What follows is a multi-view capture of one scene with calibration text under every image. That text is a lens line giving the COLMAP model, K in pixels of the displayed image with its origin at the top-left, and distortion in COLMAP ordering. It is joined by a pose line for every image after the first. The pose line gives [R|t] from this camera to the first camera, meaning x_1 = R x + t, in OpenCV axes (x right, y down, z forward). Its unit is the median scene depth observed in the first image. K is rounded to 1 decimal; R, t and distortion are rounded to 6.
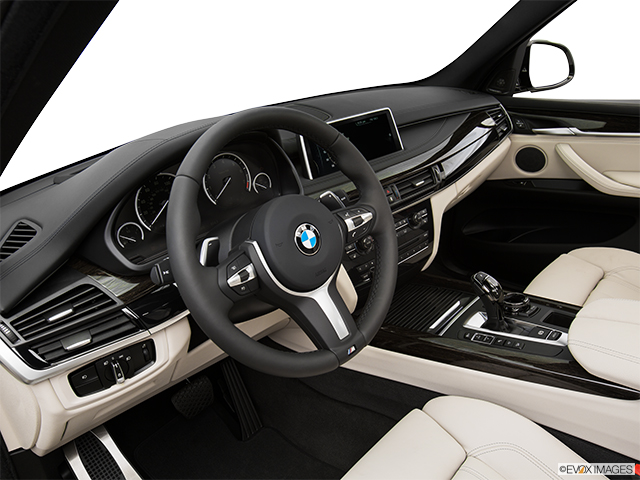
lens RADIAL K [[491.6, 0, 320.0], [0, 491.6, 240.0], [0, 0, 1]] dist [-0.005946, -0.002297]
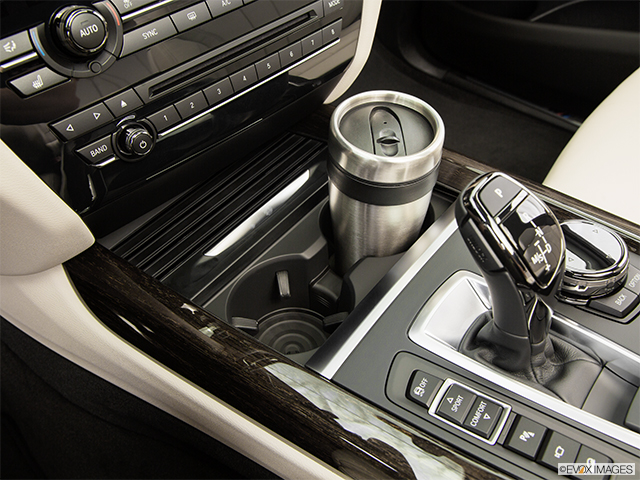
lens RADIAL K [[548.2, 0, 317.4], [0, 548.2, 237.0], [0, 0, 1]] dist [-0.056351, -0.002393]
pose [[0.995908, 0.010215, 0.089790, 0.183914], [-0.046521, 0.909774, 0.412489, -0.016218], [-0.077476, -0.414979, 0.906527, 0.653773]]
